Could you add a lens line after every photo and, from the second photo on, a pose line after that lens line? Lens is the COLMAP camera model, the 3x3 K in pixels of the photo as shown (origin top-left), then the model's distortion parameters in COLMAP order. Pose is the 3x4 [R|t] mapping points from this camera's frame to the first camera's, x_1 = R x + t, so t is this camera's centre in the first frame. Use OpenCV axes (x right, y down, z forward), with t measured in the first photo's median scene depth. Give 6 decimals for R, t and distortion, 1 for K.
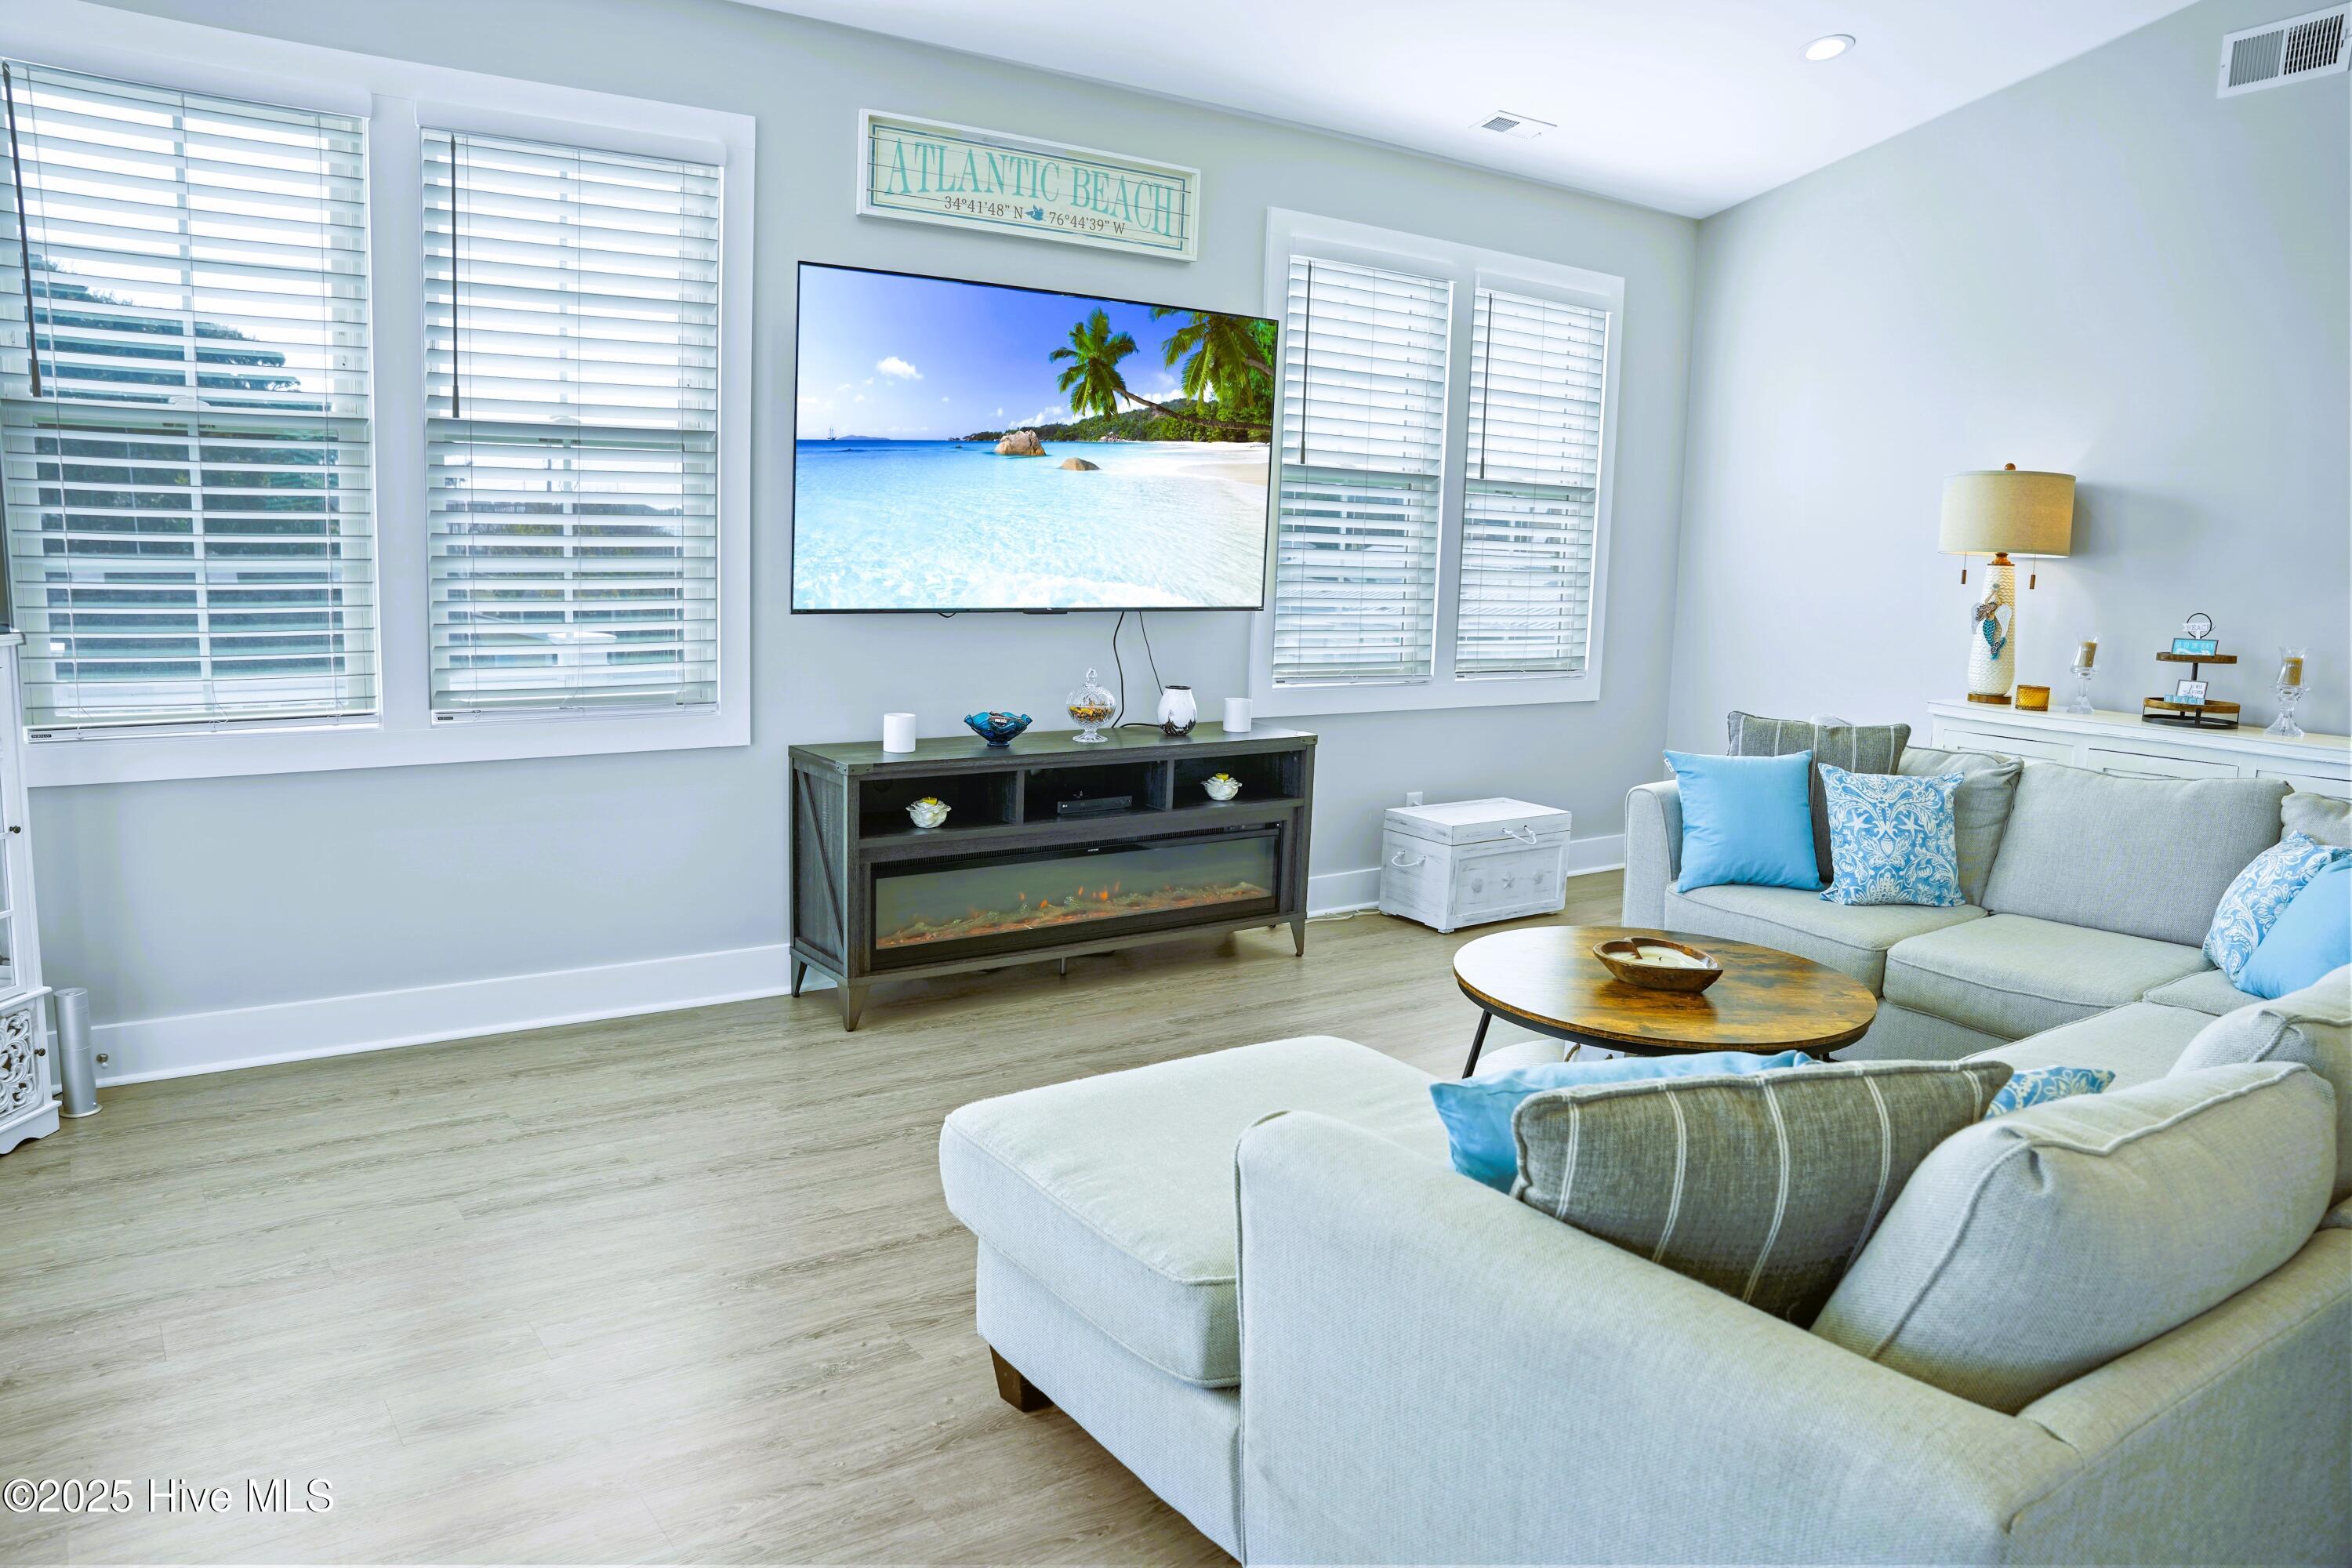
lens RADIAL K [[1645.3, 0, 1176.0], [0, 1645.3, 784.0], [0, 0, 1]] dist [-0.164487, 0.124615]
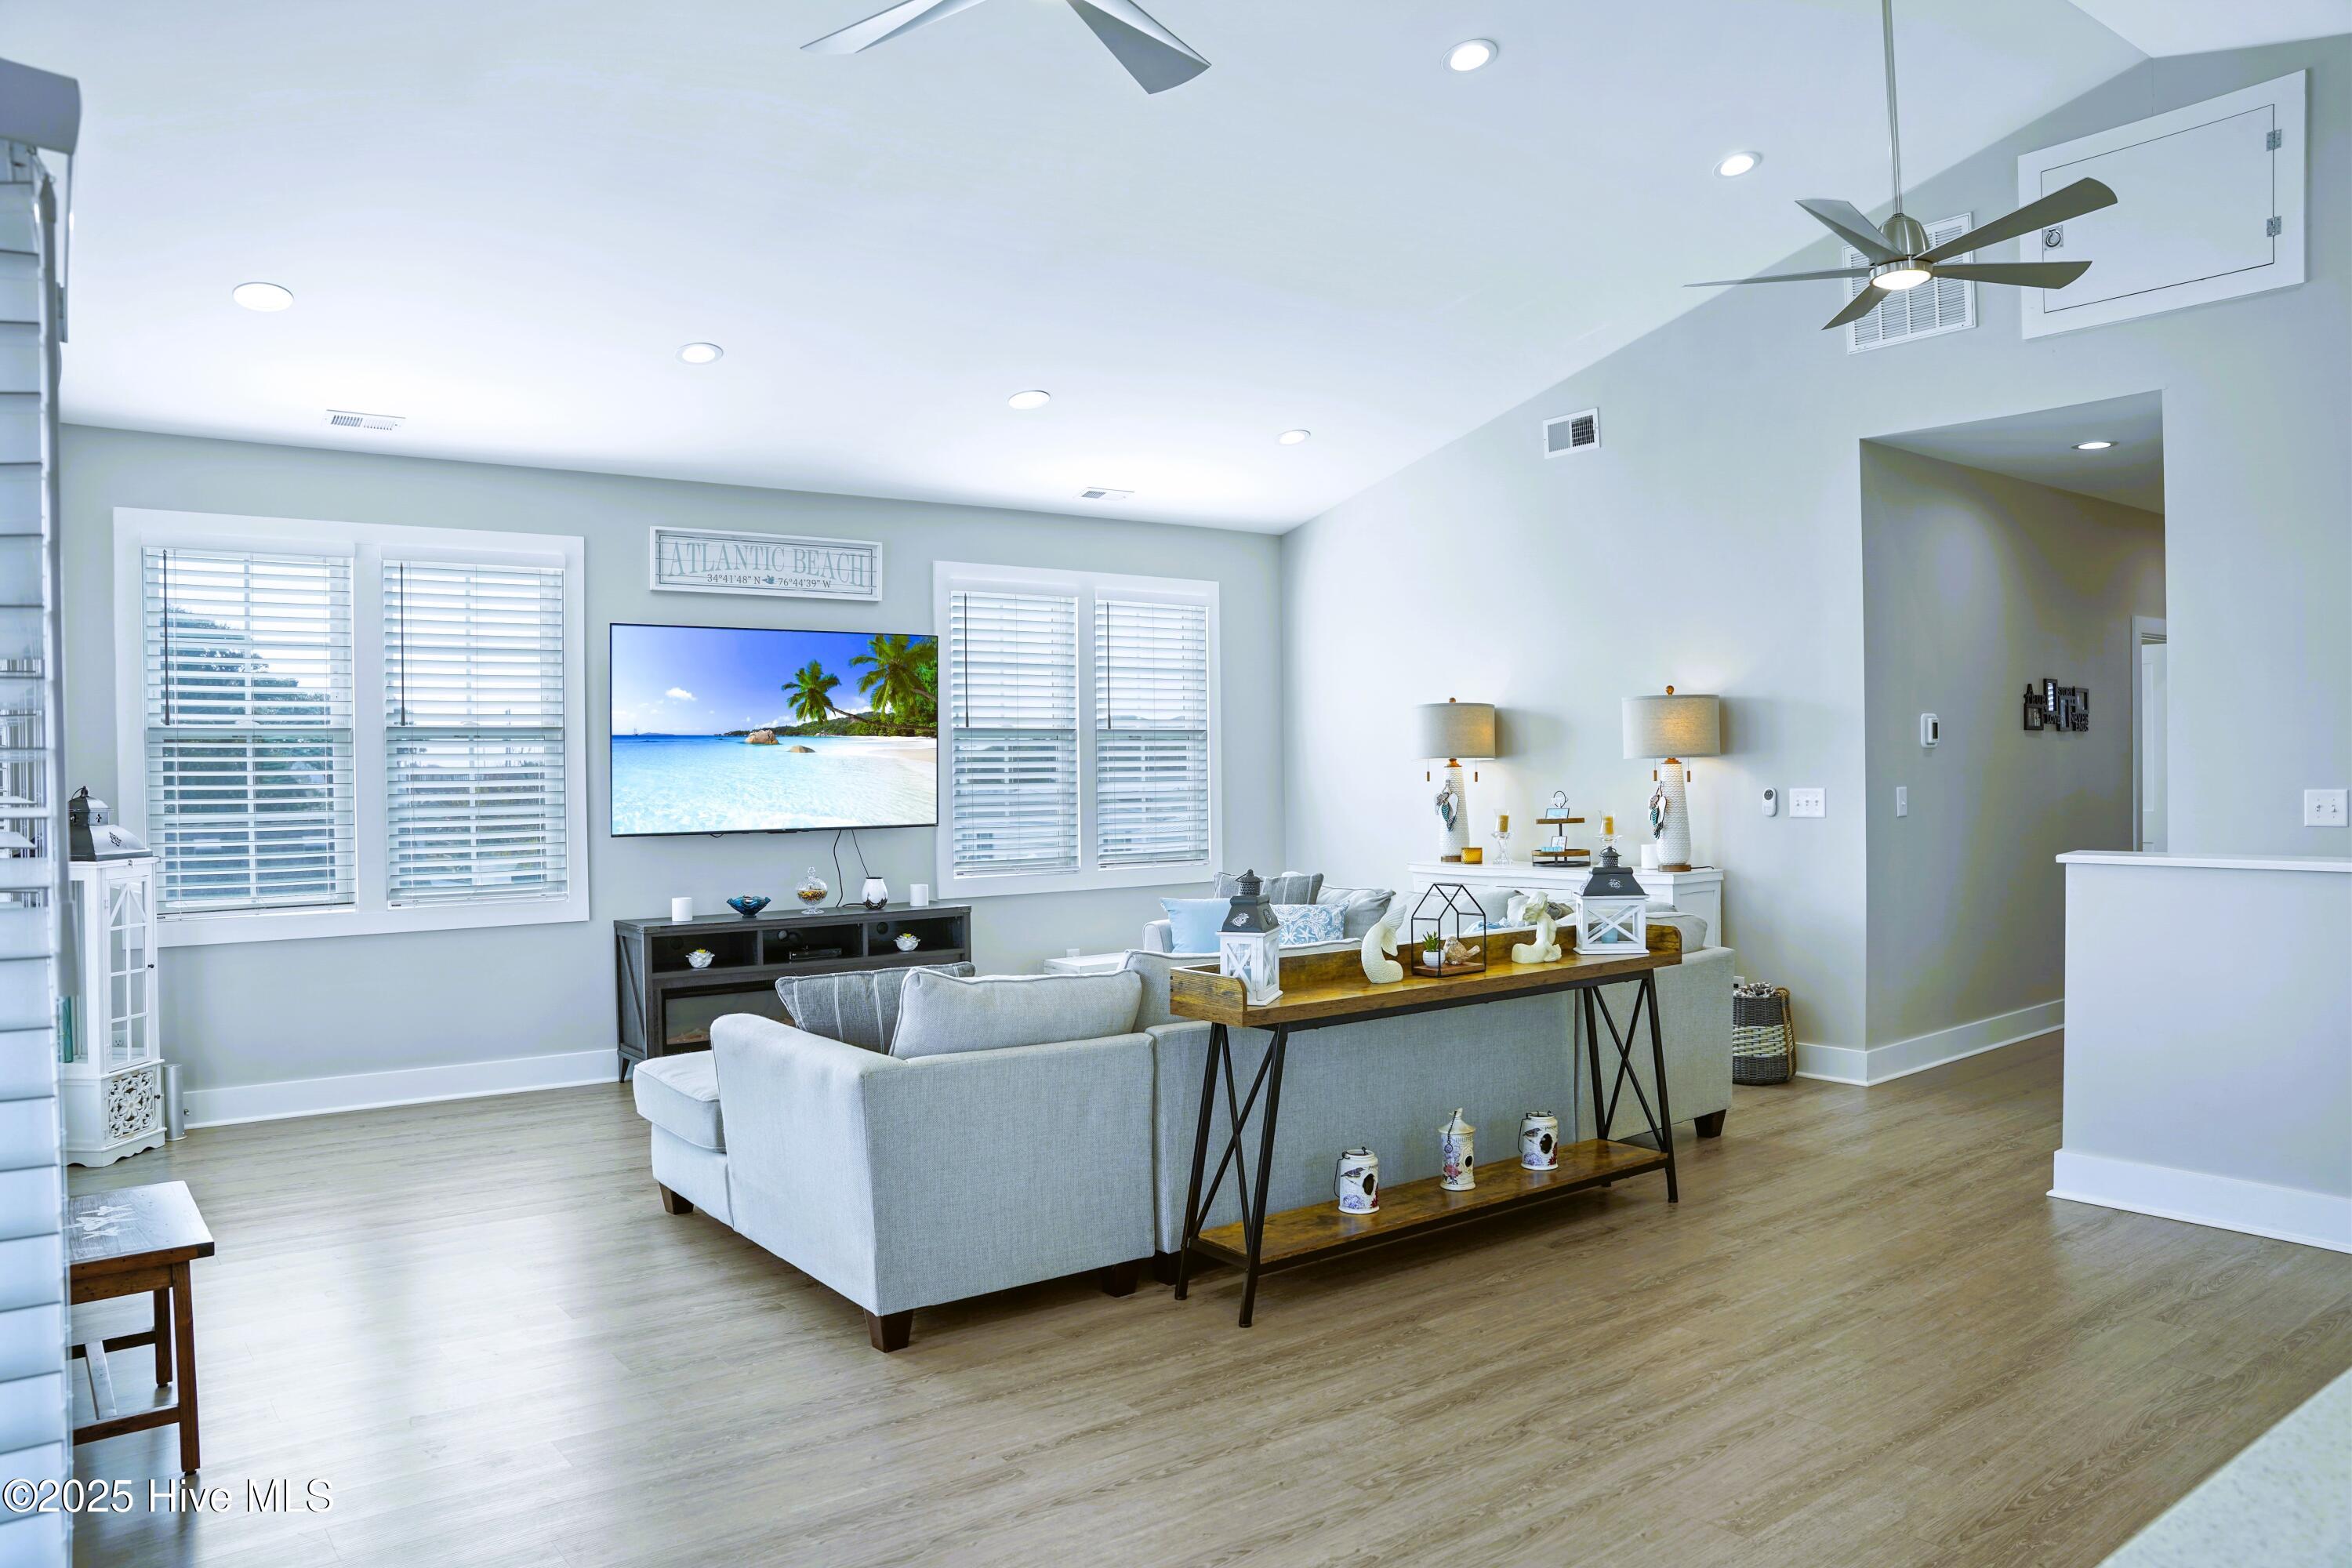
lens RADIAL K [[1645.3, 0, 1176.0], [0, 1645.3, 784.0], [0, 0, 1]] dist [-0.164487, 0.124615]
pose [[0.998643, -0.047187, 0.022053, 0.277850], [0.049917, 0.987942, -0.146554, 0.101793], [-0.014871, 0.147456, 0.988957, -0.575744]]
